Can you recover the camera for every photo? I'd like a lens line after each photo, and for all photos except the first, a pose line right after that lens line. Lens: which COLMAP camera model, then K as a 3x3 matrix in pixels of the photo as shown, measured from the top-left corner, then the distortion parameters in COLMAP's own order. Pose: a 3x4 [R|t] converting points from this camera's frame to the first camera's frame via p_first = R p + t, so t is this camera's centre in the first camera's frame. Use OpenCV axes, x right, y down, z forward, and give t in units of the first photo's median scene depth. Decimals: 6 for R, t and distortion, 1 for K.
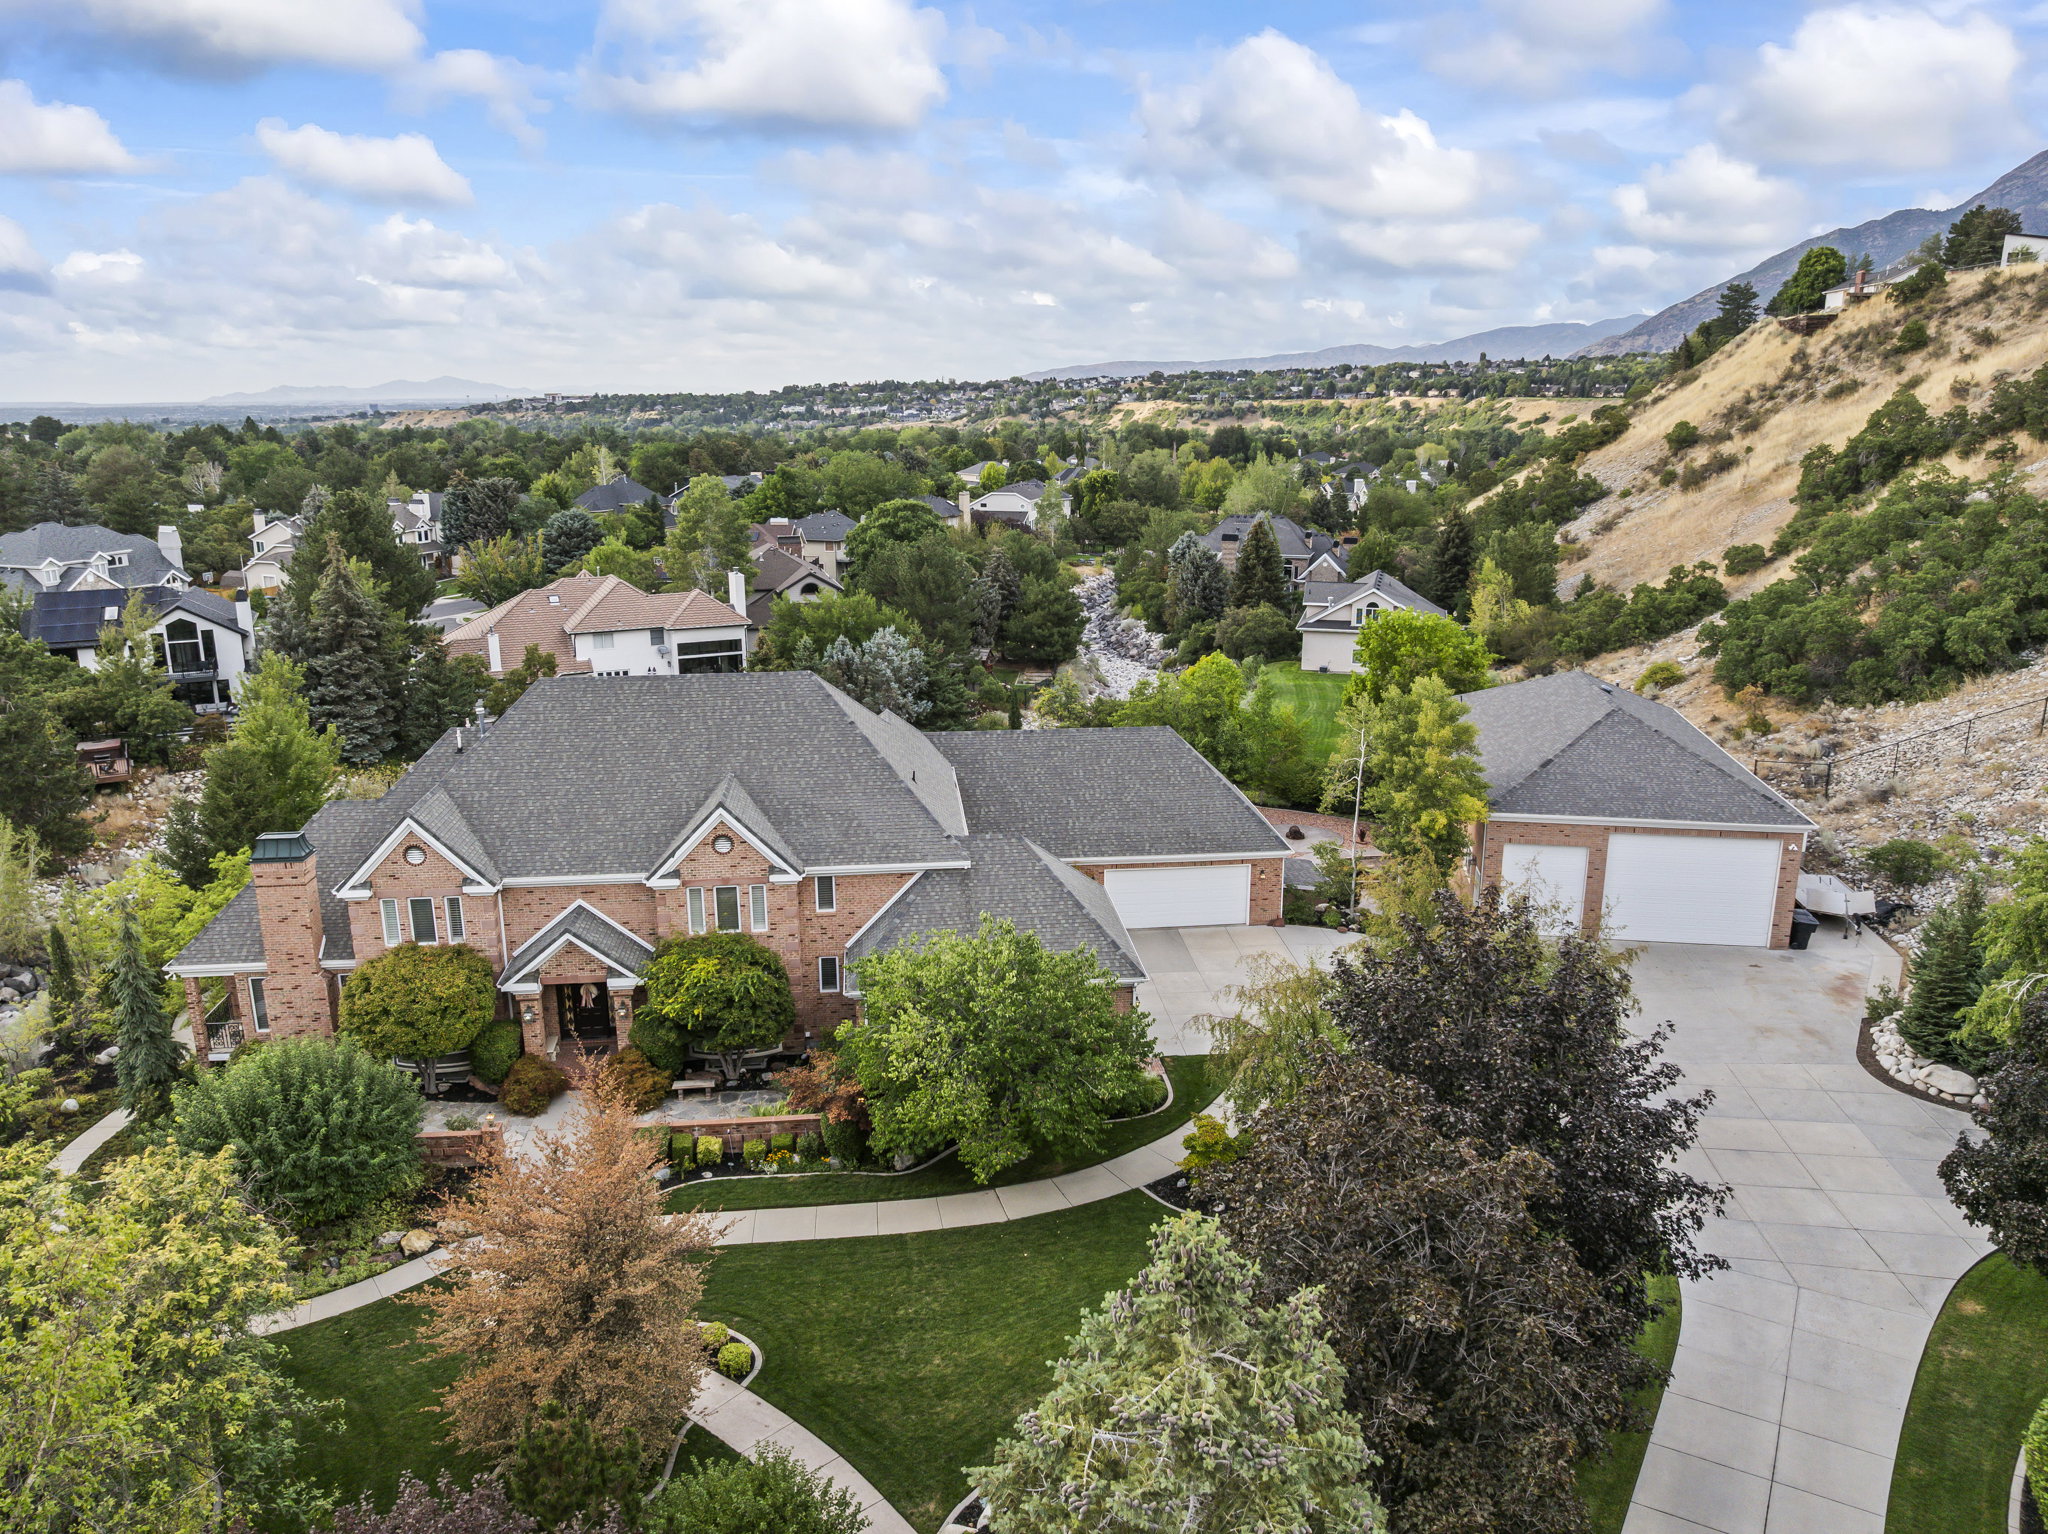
lens RADIAL K [[1439.6, 0, 1029.4], [0, 1439.6, 755.6], [0, 0, 1]] dist [-0.043759, 0.013505]
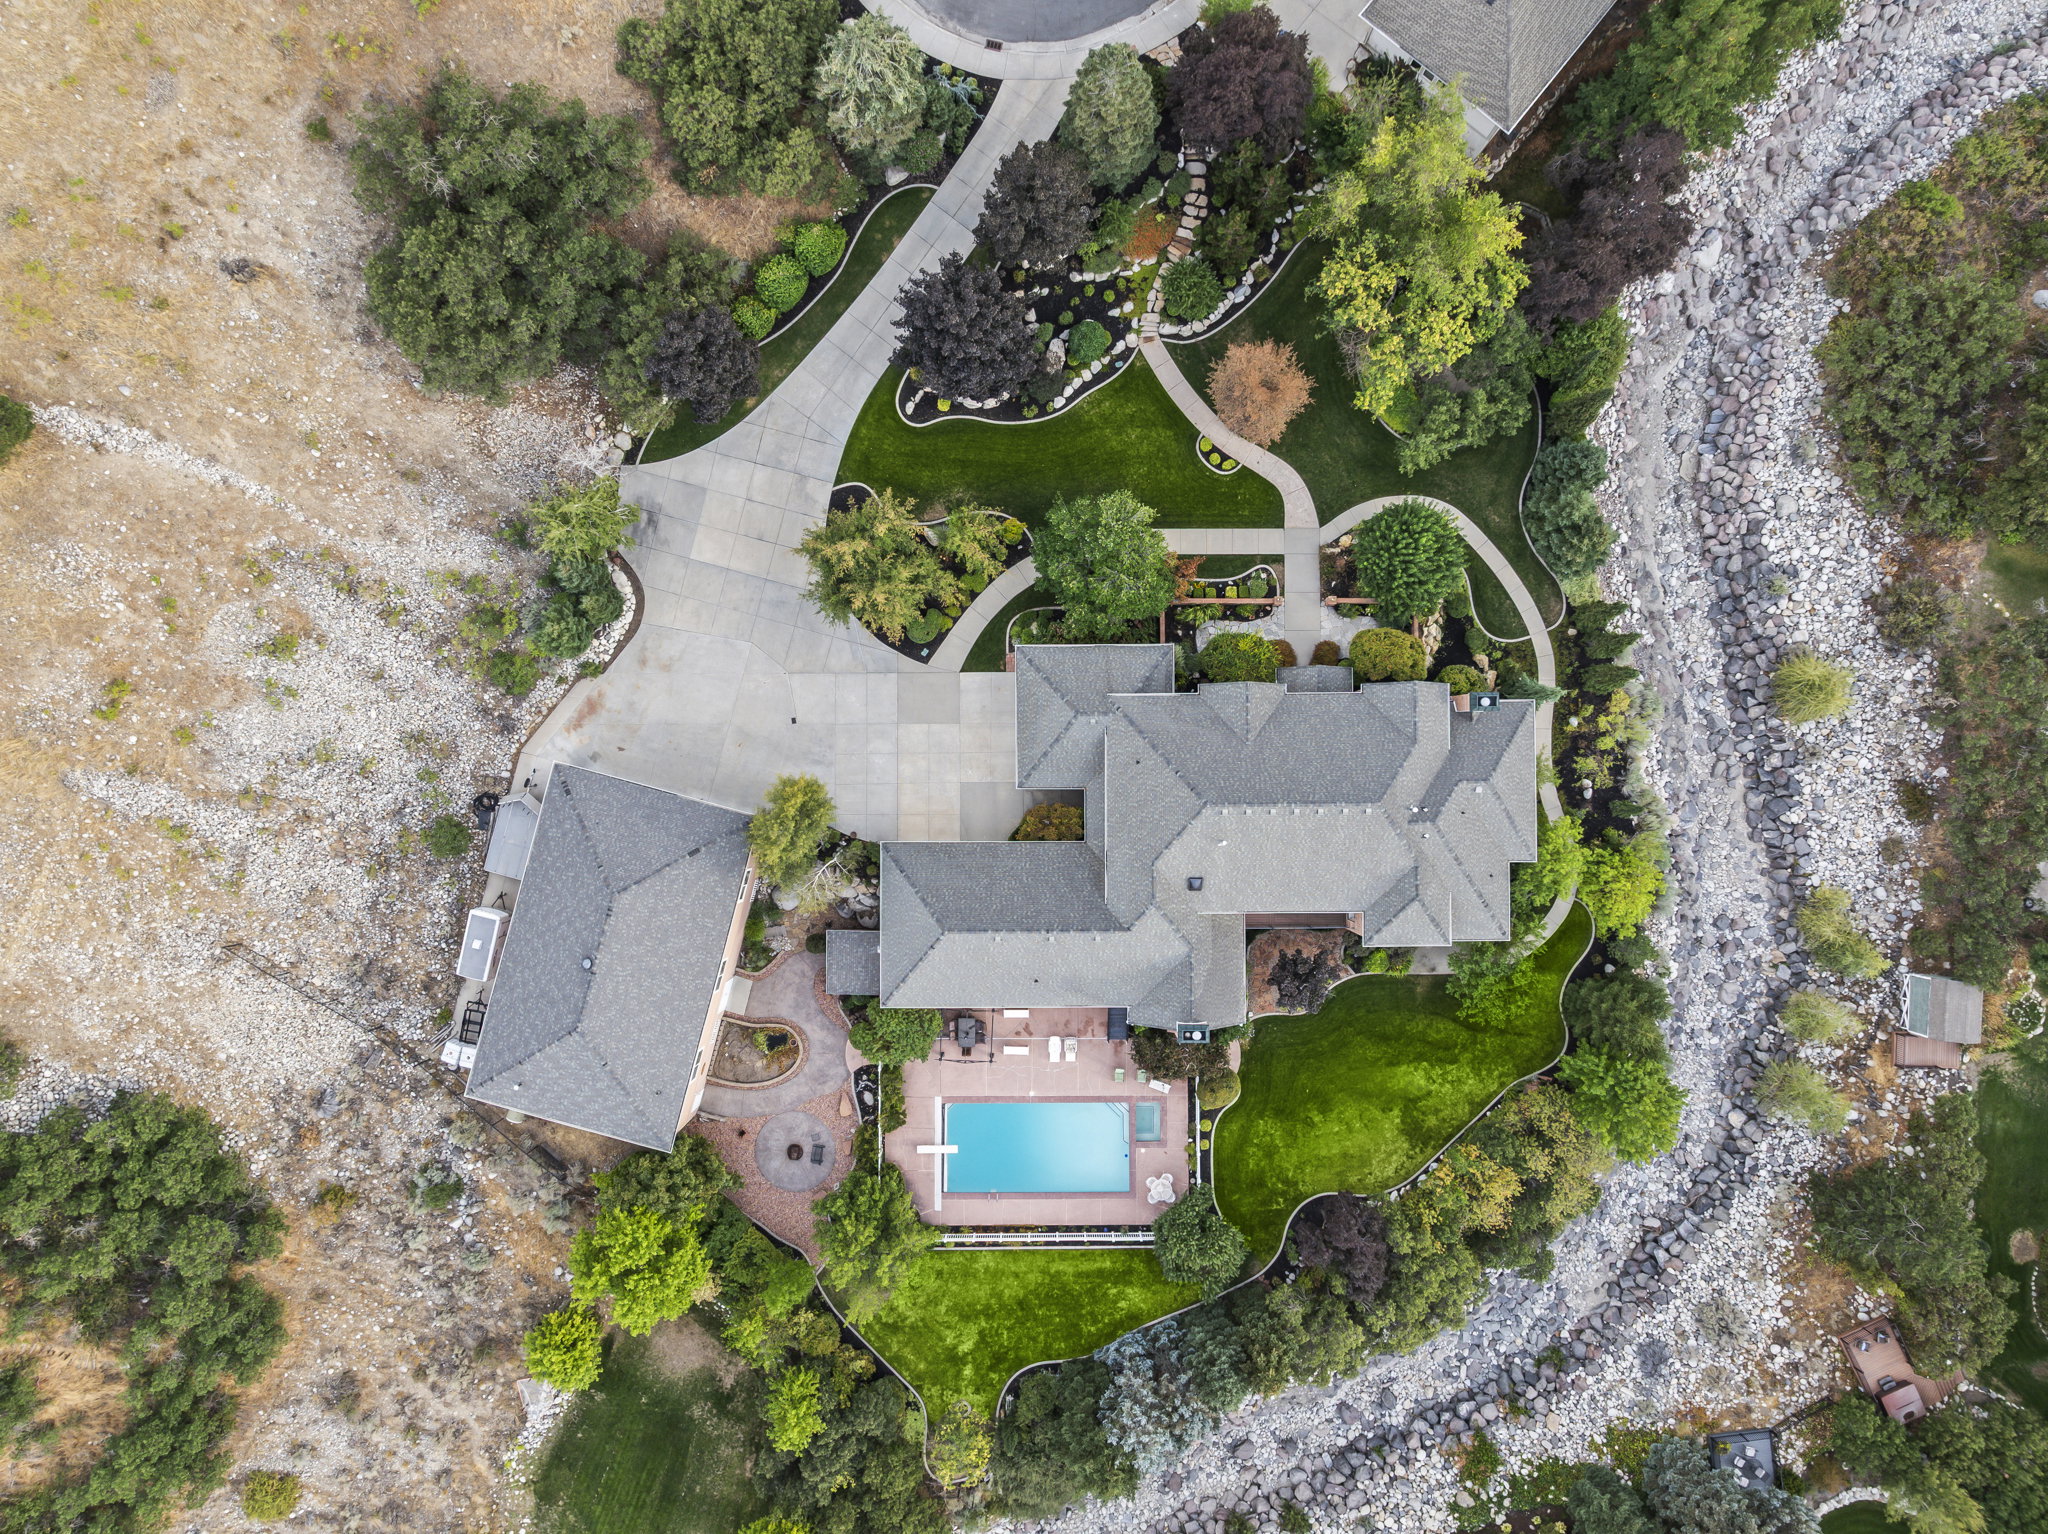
lens RADIAL K [[1439.6, 0, 1036.7], [0, 1439.6, 769.4], [0, 0, 1]] dist [-0.043759, 0.013505]
pose [[-0.994555, -0.103893, 0.008127, 0.009830], [0.032931, -0.239332, 0.970379, -0.778746], [-0.098870, 0.965363, 0.241450, 0.310329]]
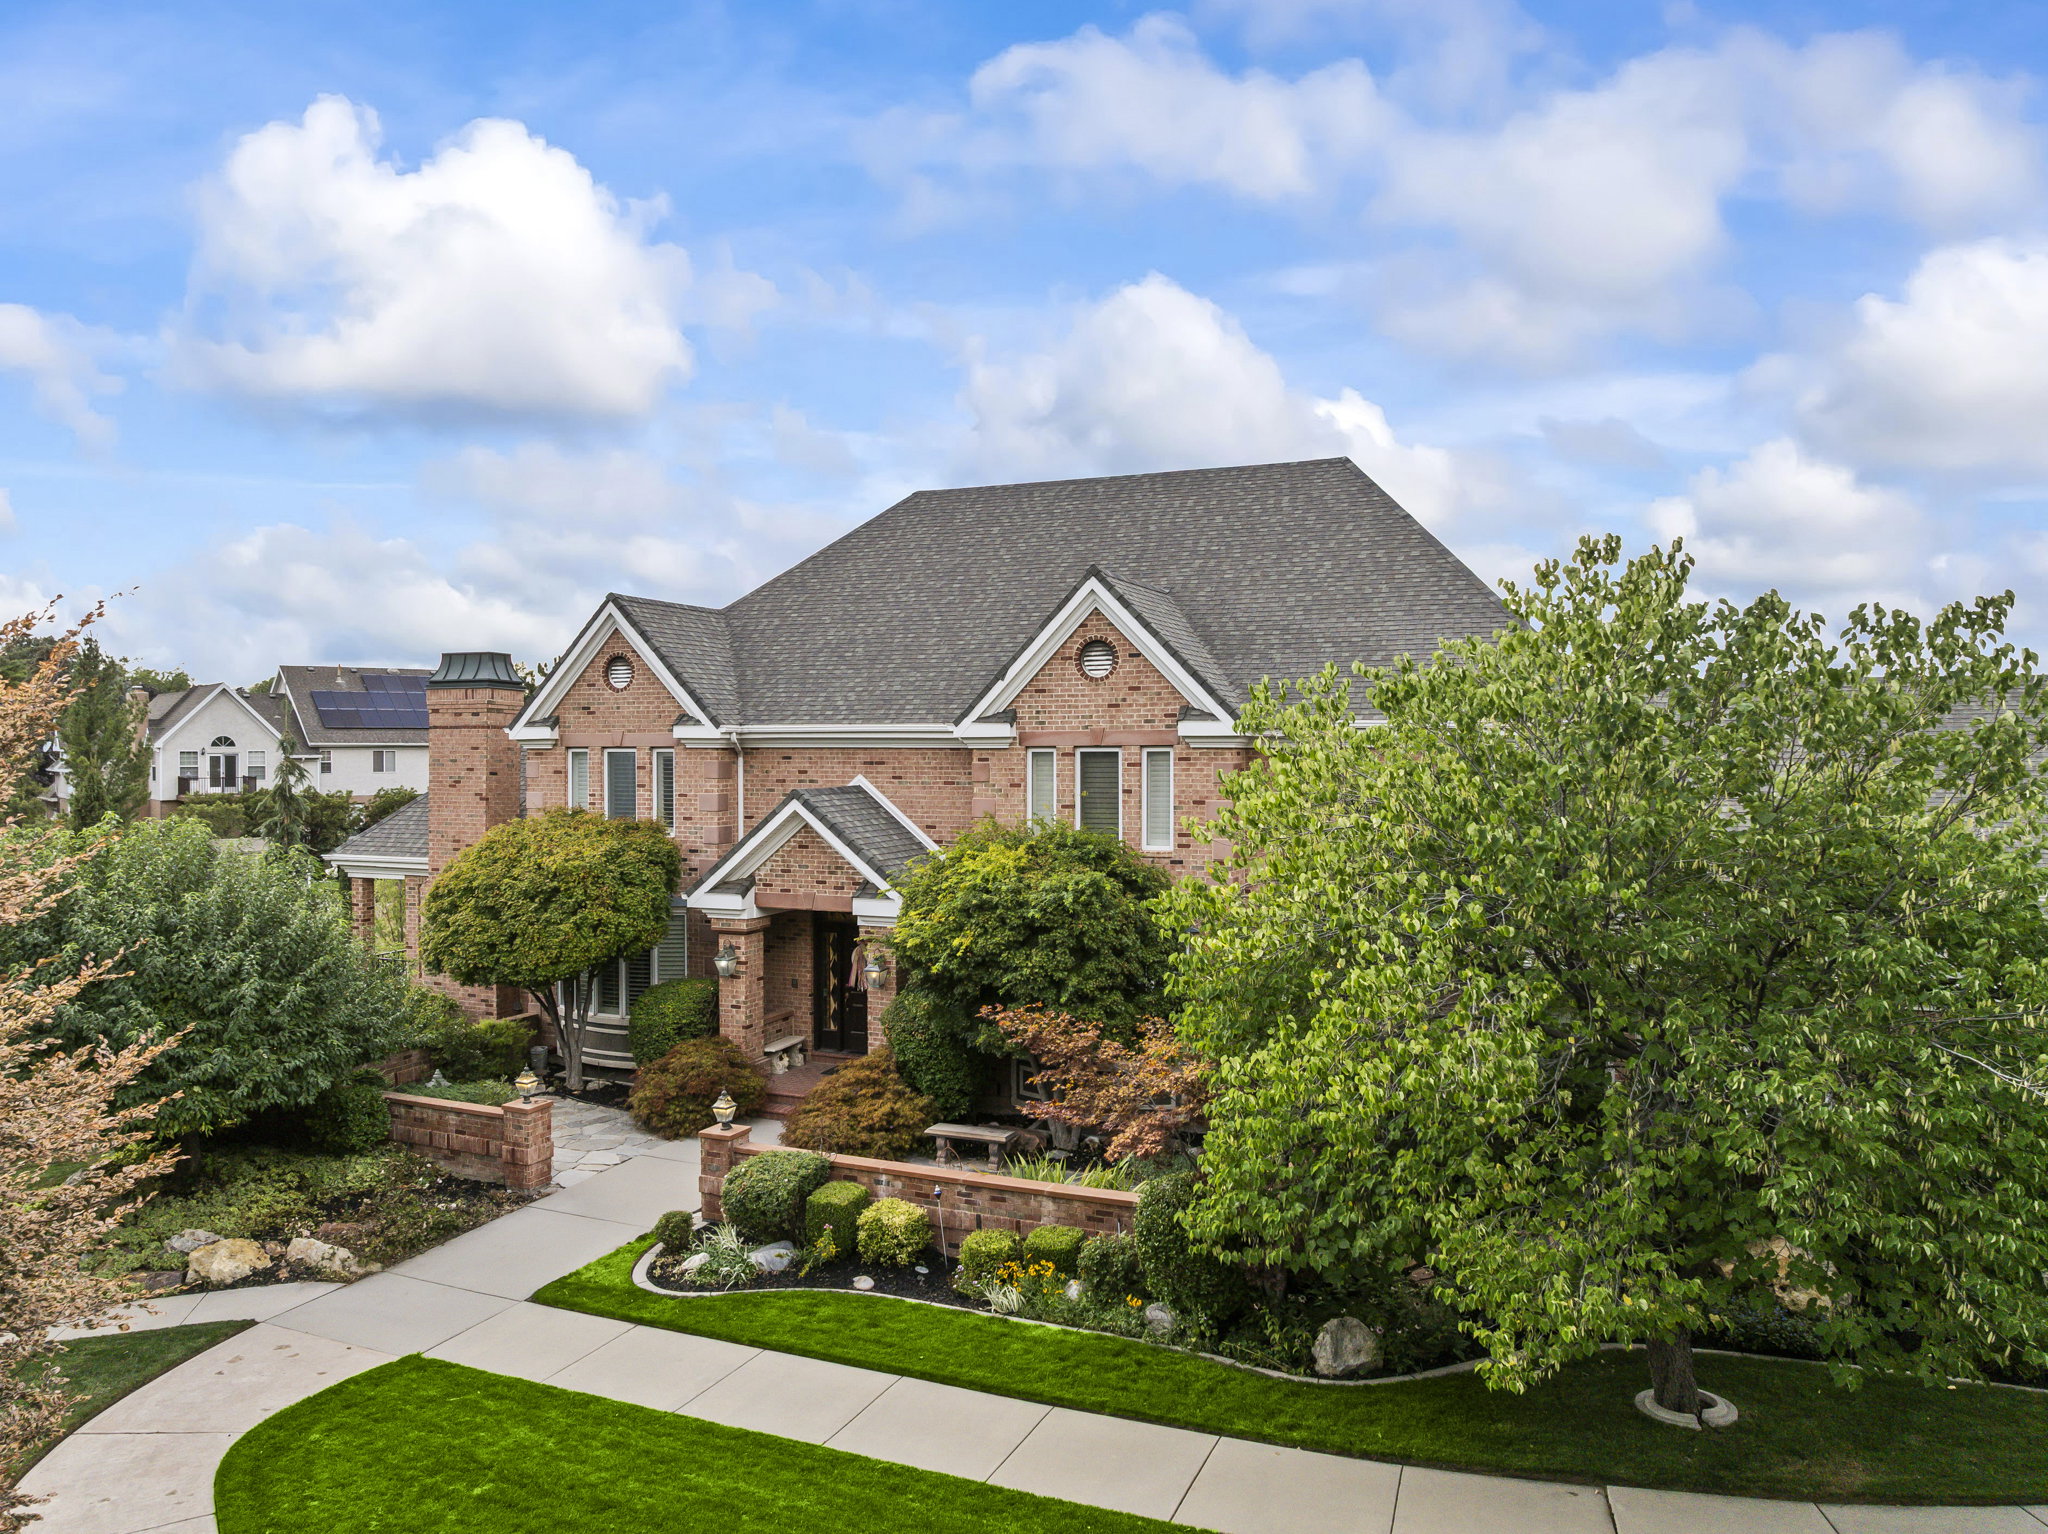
lens RADIAL K [[1439.6, 0, 1030.8], [0, 1439.6, 748.4], [0, 0, 1]] dist [-0.043759, 0.013505]
pose [[0.868919, 0.004011, -0.494939, 0.006896], [-0.126085, 0.968771, -0.213506, 0.090960], [0.478626, 0.247924, 0.842289, 0.258108]]
